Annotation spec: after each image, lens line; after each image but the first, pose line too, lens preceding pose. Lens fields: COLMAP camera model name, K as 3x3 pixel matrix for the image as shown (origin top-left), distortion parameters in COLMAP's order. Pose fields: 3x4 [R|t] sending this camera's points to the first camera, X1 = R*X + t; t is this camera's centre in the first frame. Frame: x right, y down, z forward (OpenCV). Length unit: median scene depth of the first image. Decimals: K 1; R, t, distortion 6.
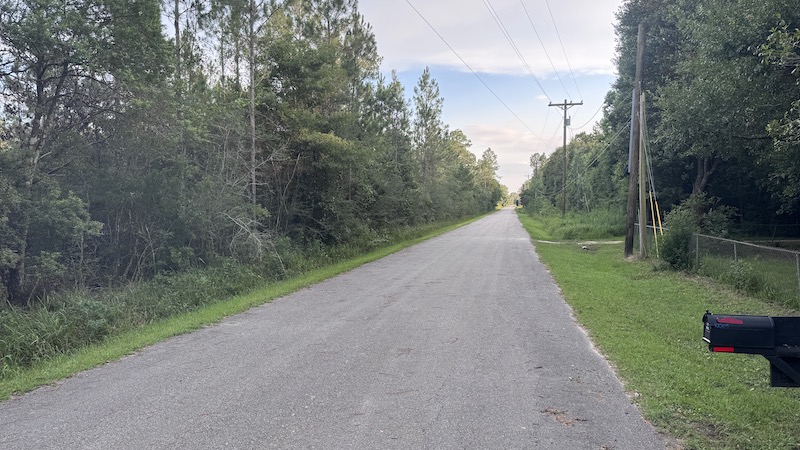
lens RADIAL K [[568.7, 0, 402.1], [0, 568.7, 225.7], [0, 0, 1]] dist [0.003253, -0.002804]
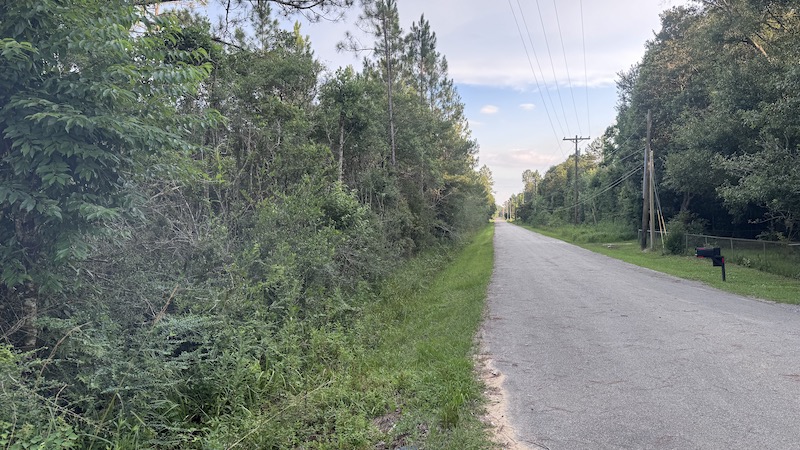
lens RADIAL K [[568.7, 0, 397.9], [0, 568.7, 223.9], [0, 0, 1]] dist [0.003253, -0.002804]
pose [[0.999683, -0.004478, 0.024781, -0.116847], [0.005140, 0.999629, -0.026735, 0.006791], [-0.024652, 0.026853, 0.999335, -0.207431]]
